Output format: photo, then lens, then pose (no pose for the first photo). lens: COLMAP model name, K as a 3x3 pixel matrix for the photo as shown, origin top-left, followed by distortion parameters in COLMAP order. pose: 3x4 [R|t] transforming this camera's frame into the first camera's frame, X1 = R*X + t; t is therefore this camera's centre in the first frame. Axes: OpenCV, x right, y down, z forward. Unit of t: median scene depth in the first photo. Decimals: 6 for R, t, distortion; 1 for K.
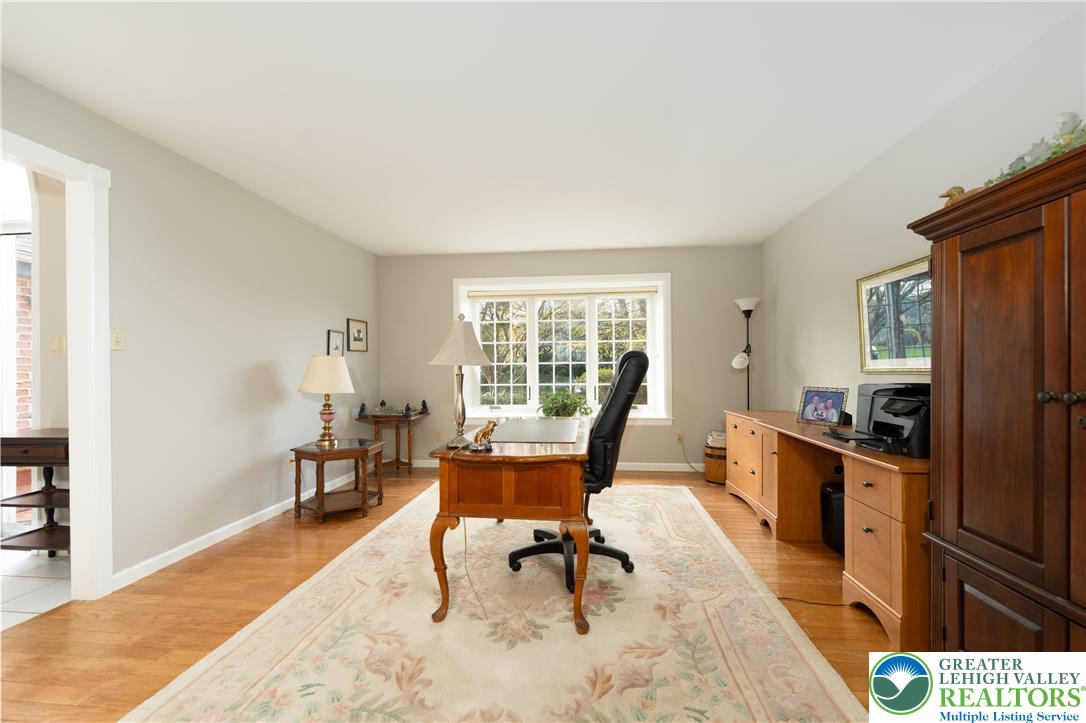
lens RADIAL K [[445.5, 0, 546.8], [0, 445.5, 364.8], [0, 0, 1]] dist [-0.001372, -0.000010]
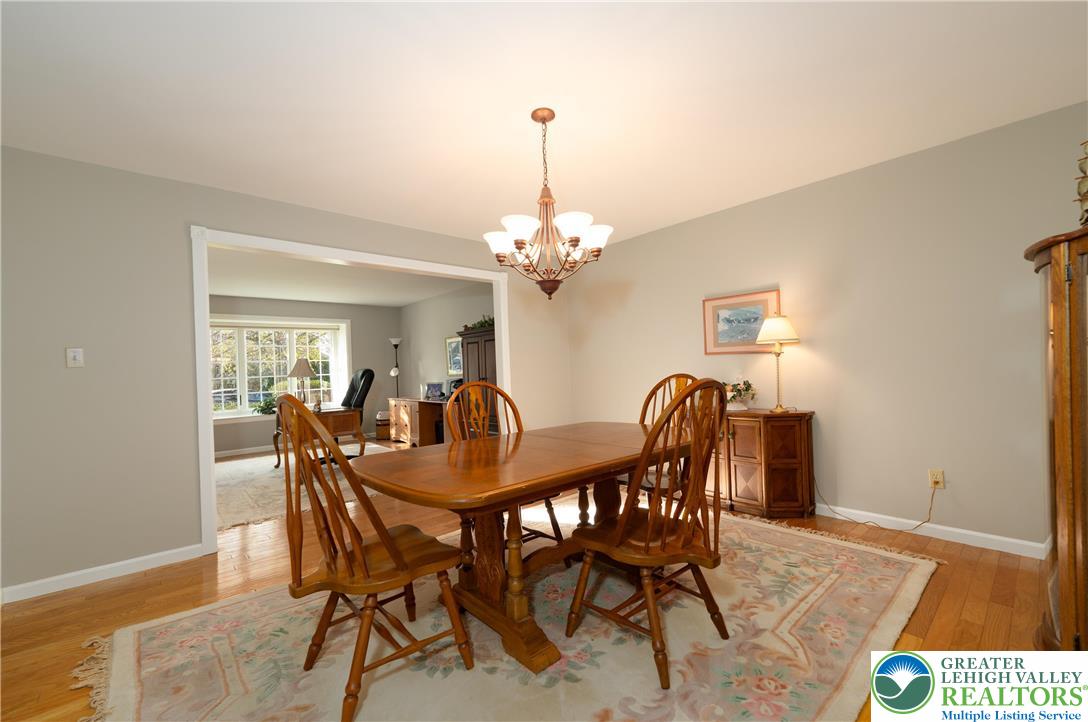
lens RADIAL K [[448.6, 0, 545.7], [0, 448.6, 365.7], [0, 0, 1]] dist [0.000361, 0.000008]
pose [[0.679615, -0.023118, 0.733205, -0.650999], [0.034414, 0.999408, -0.000387, -0.015175], [-0.732761, 0.025496, 0.680008, -0.953087]]
